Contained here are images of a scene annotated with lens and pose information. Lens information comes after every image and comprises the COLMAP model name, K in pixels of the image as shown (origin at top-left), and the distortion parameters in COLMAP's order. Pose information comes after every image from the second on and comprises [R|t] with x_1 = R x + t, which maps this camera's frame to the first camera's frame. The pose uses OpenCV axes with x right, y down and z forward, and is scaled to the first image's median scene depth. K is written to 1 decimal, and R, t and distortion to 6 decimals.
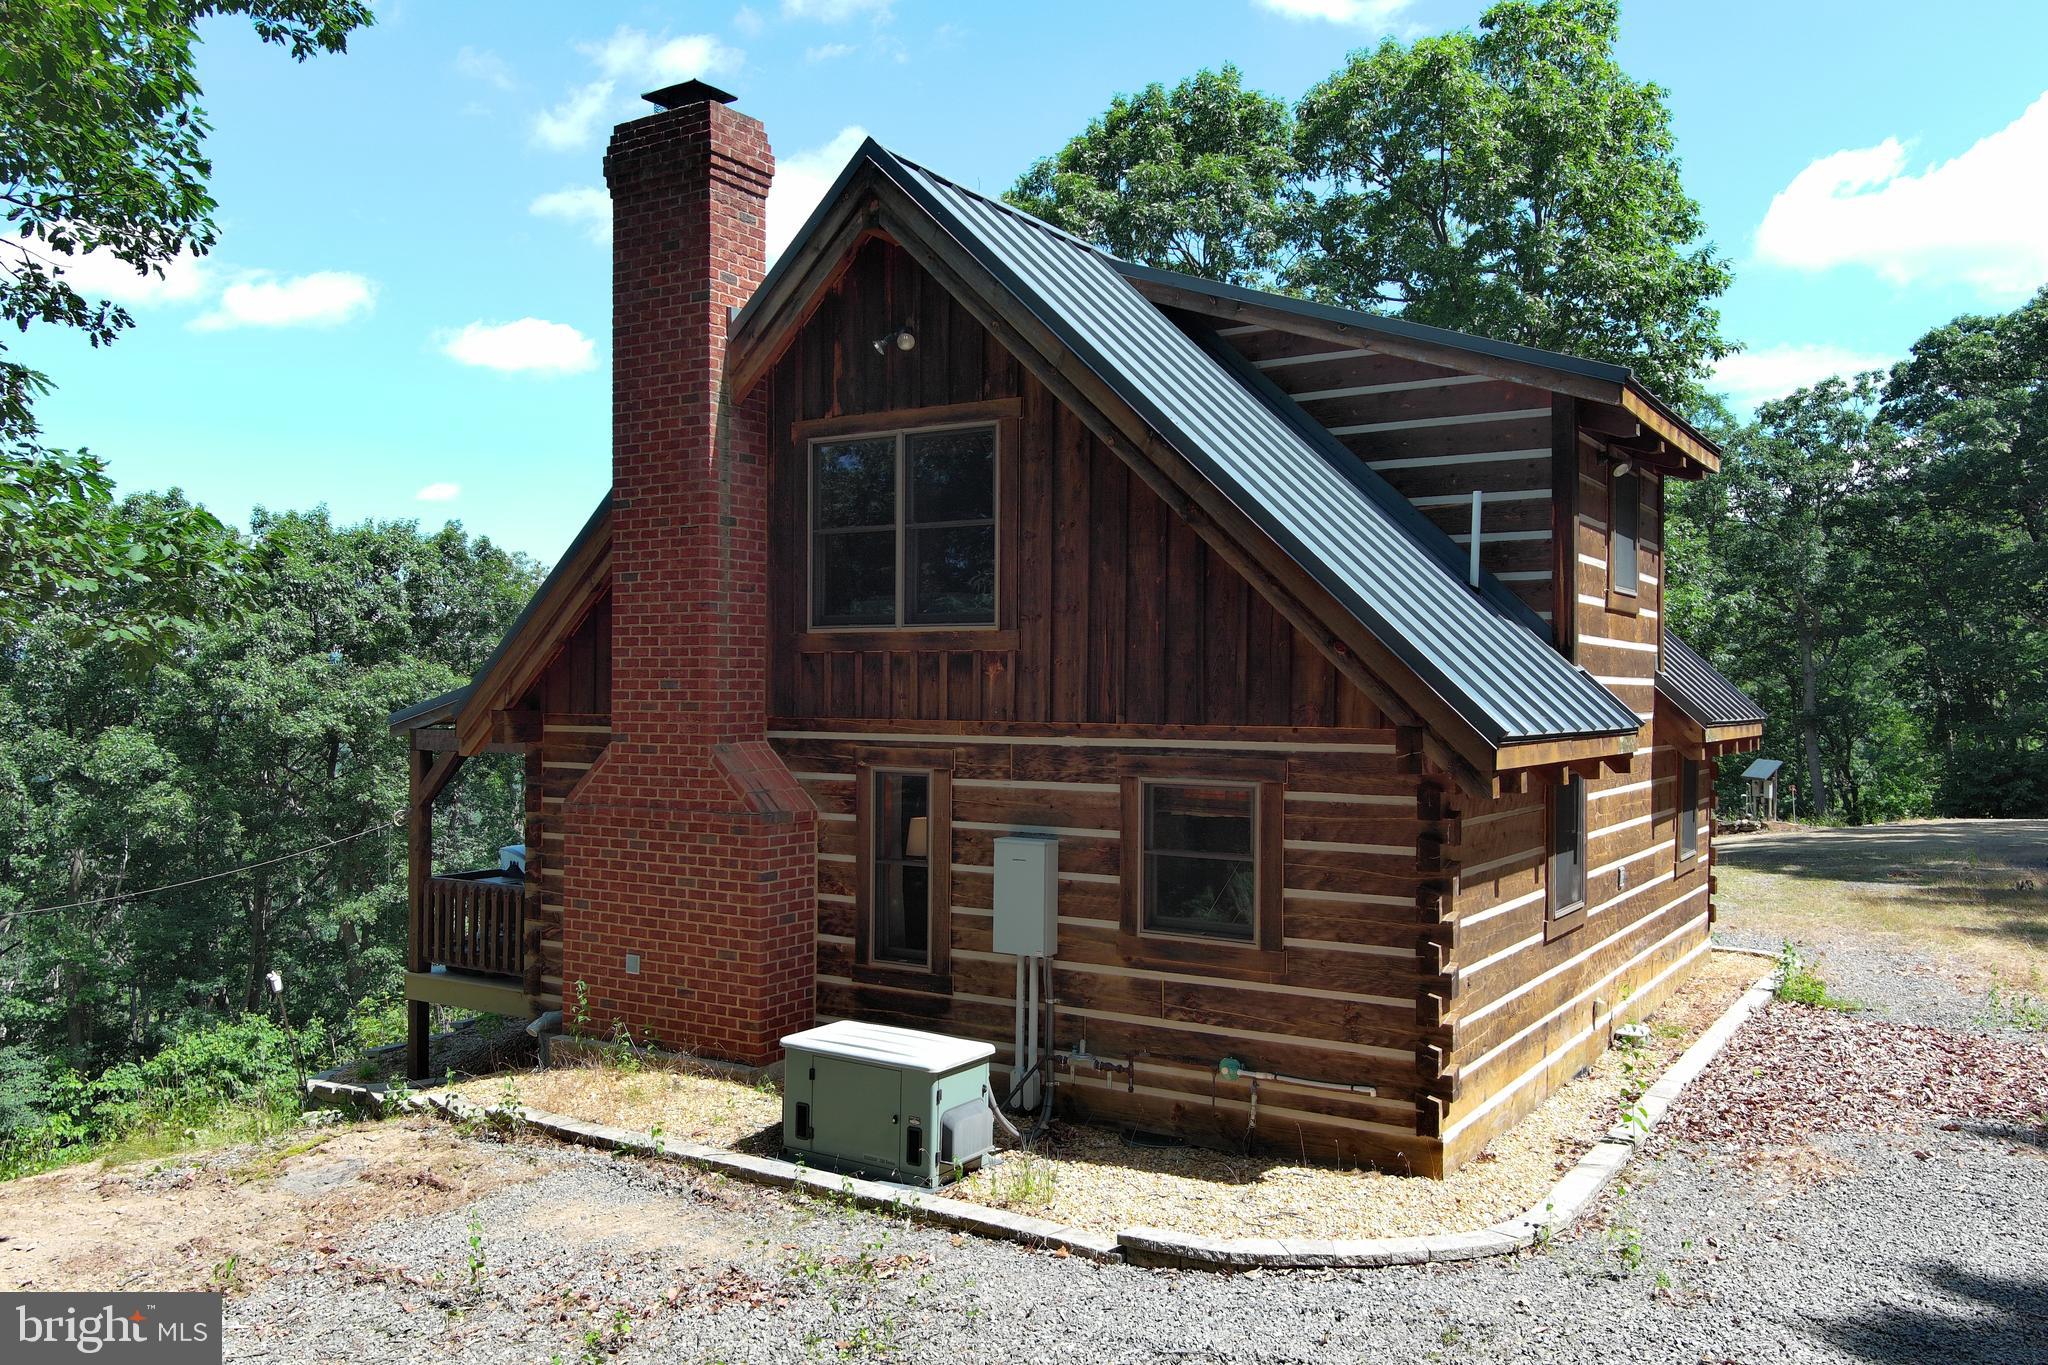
lens RADIAL K [[1586.9, 0, 1022.2], [0, 1586.9, 684.0], [0, 0, 1]] dist [0.030130, -0.024113]
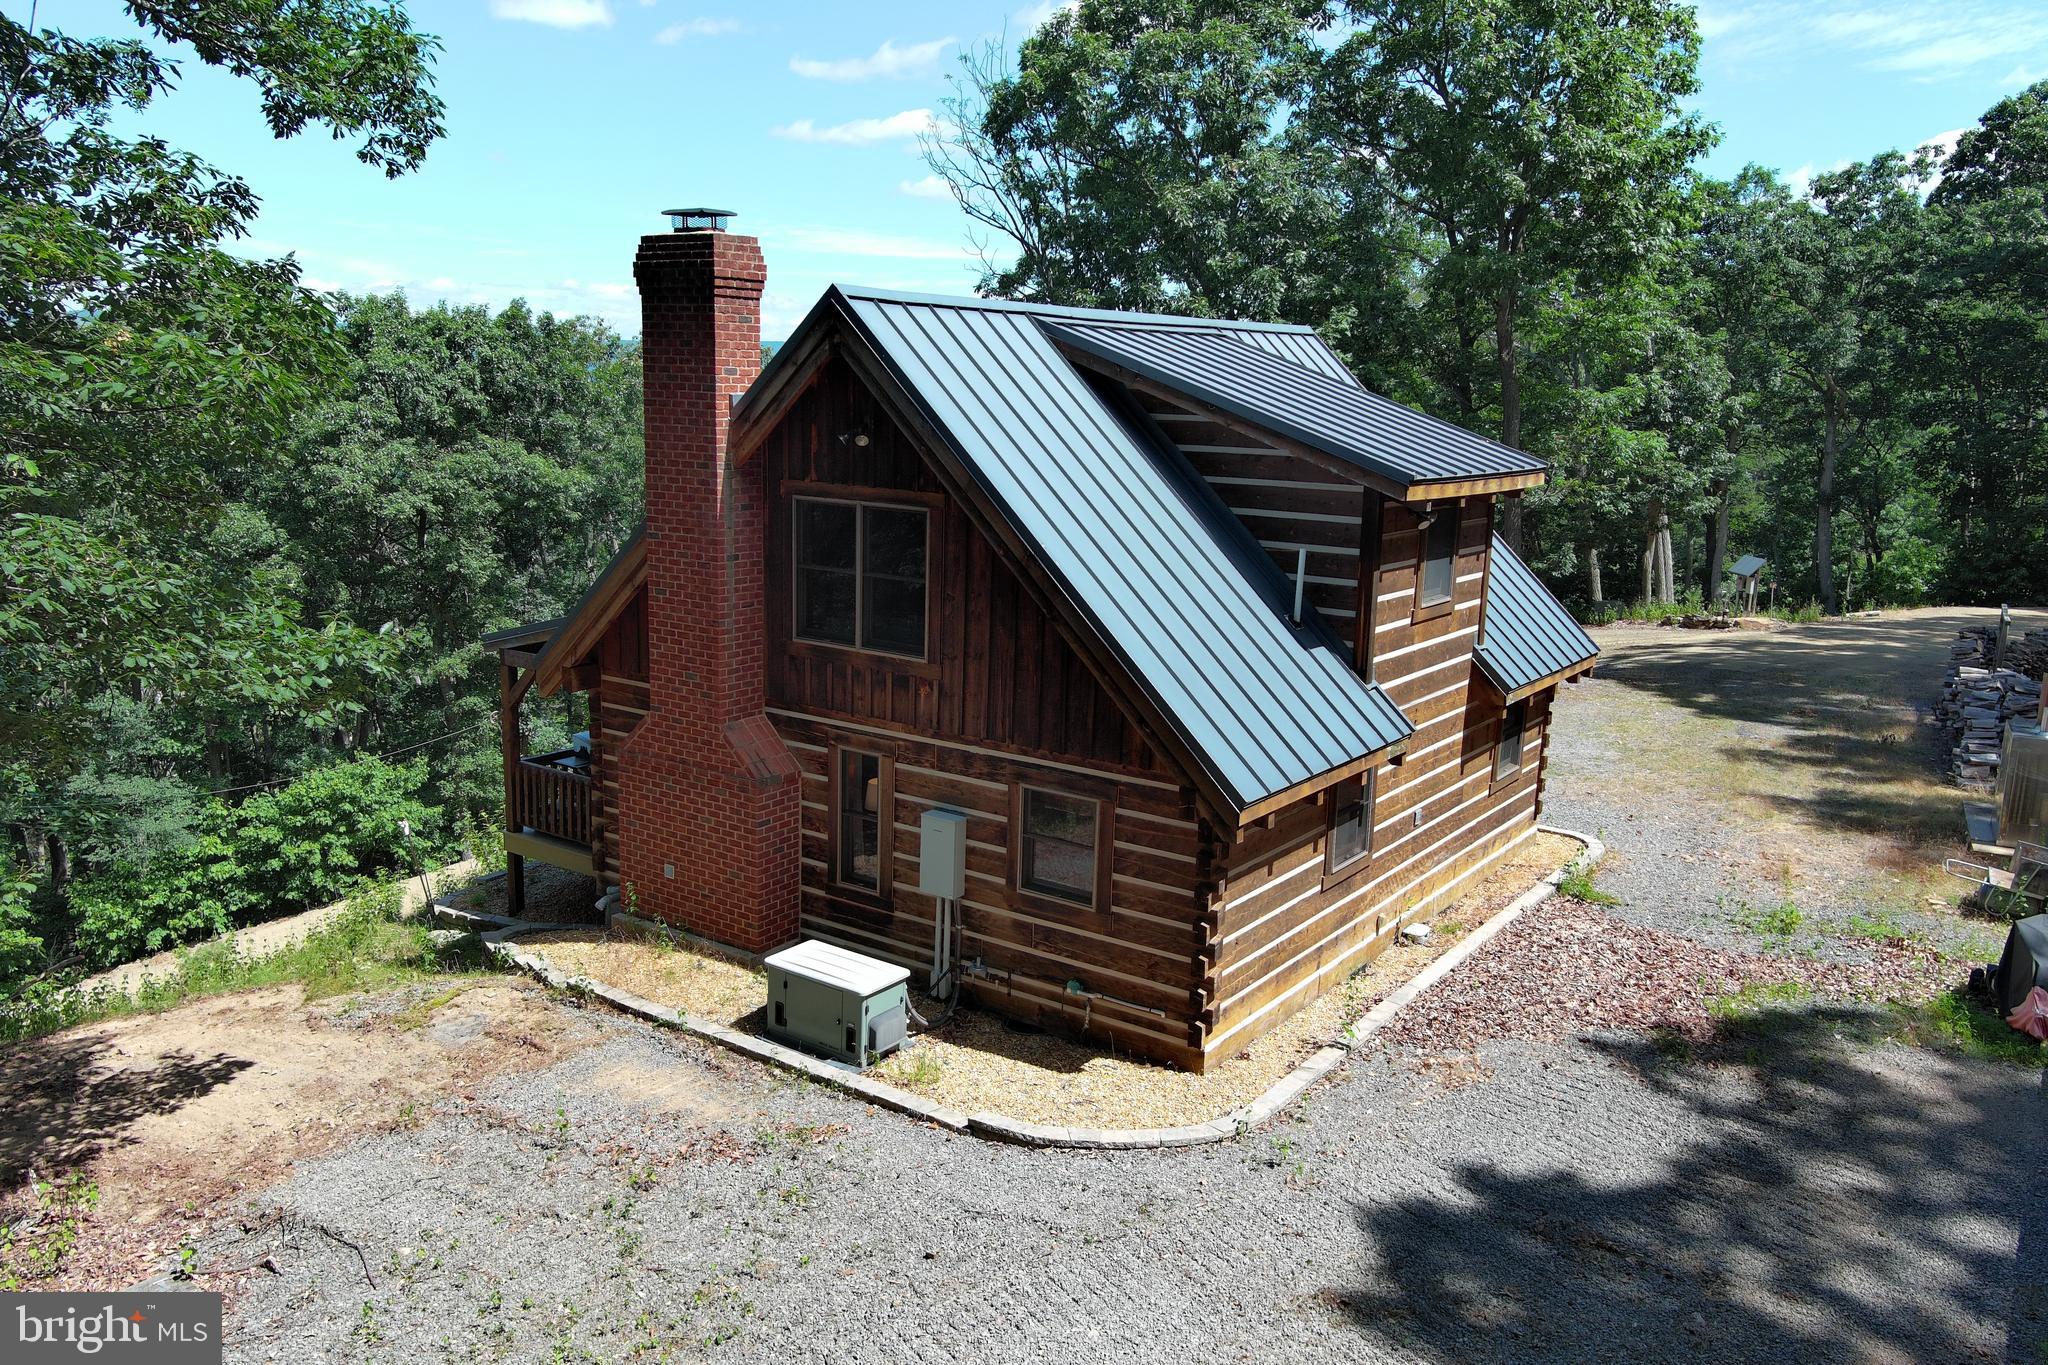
lens RADIAL K [[1590.1, 0, 1027.0], [0, 1590.1, 685.8], [0, 0, 1]] dist [0.039376, -0.051196]
pose [[0.998768, 0.031158, -0.038634, 0.116438], [-0.022964, 0.980170, 0.196825, -0.268060], [0.044000, -0.195695, 0.979677, -0.316213]]
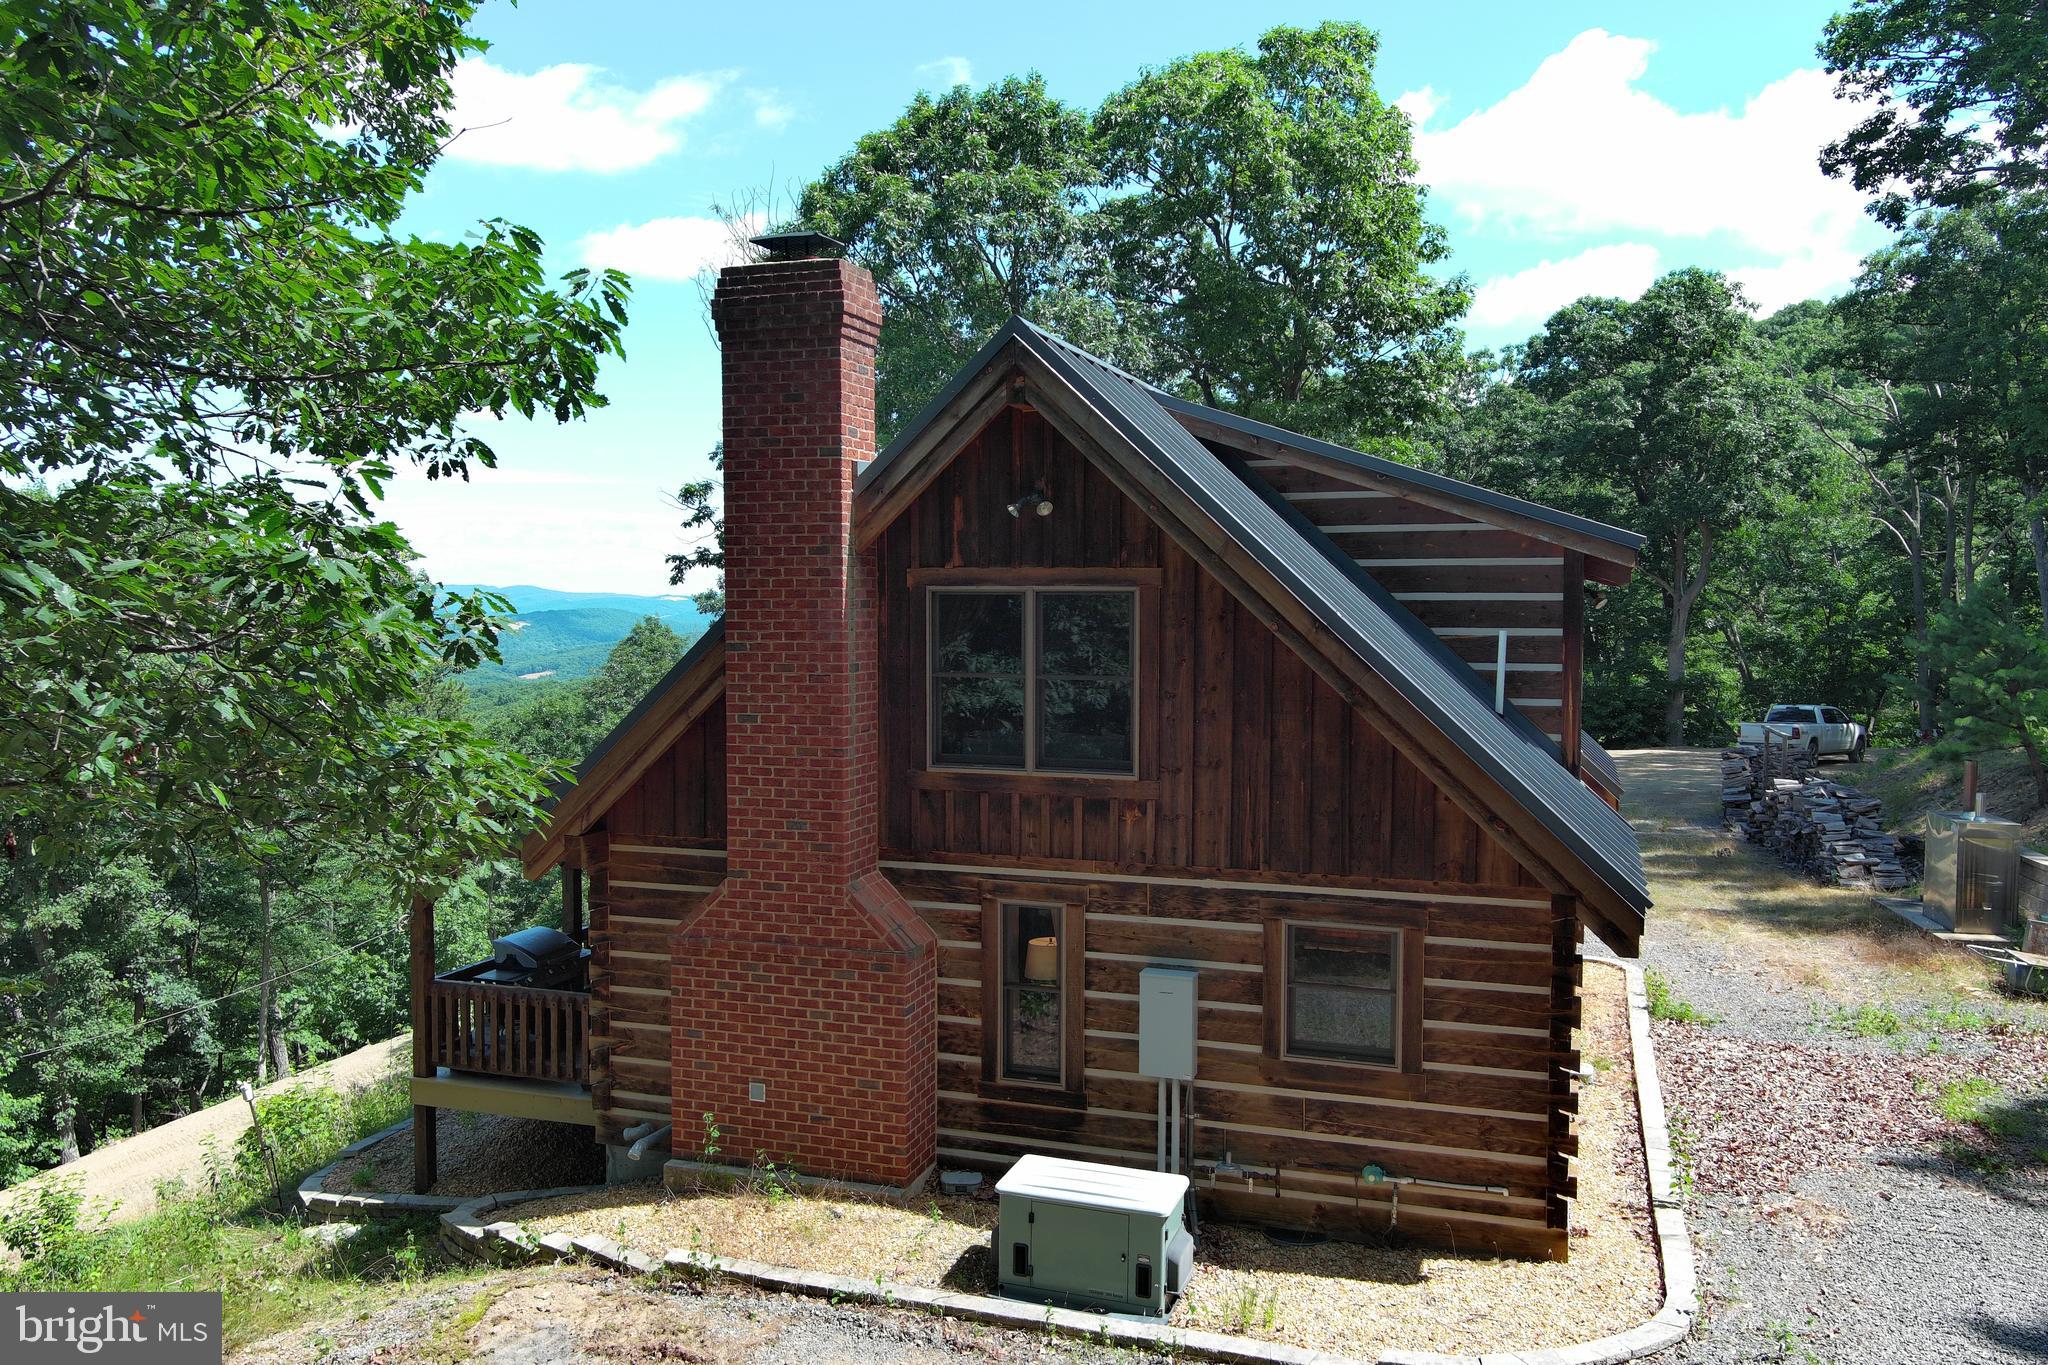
lens RADIAL K [[1590.6, 0, 1021.3], [0, 1590.6, 678.9], [0, 0, 1]] dist [0.021732, -0.014579]
pose [[0.972567, -0.016430, 0.232043, -0.323575], [0.003093, 0.998328, 0.057727, -0.156556], [-0.232603, -0.055426, 0.970991, -0.033668]]
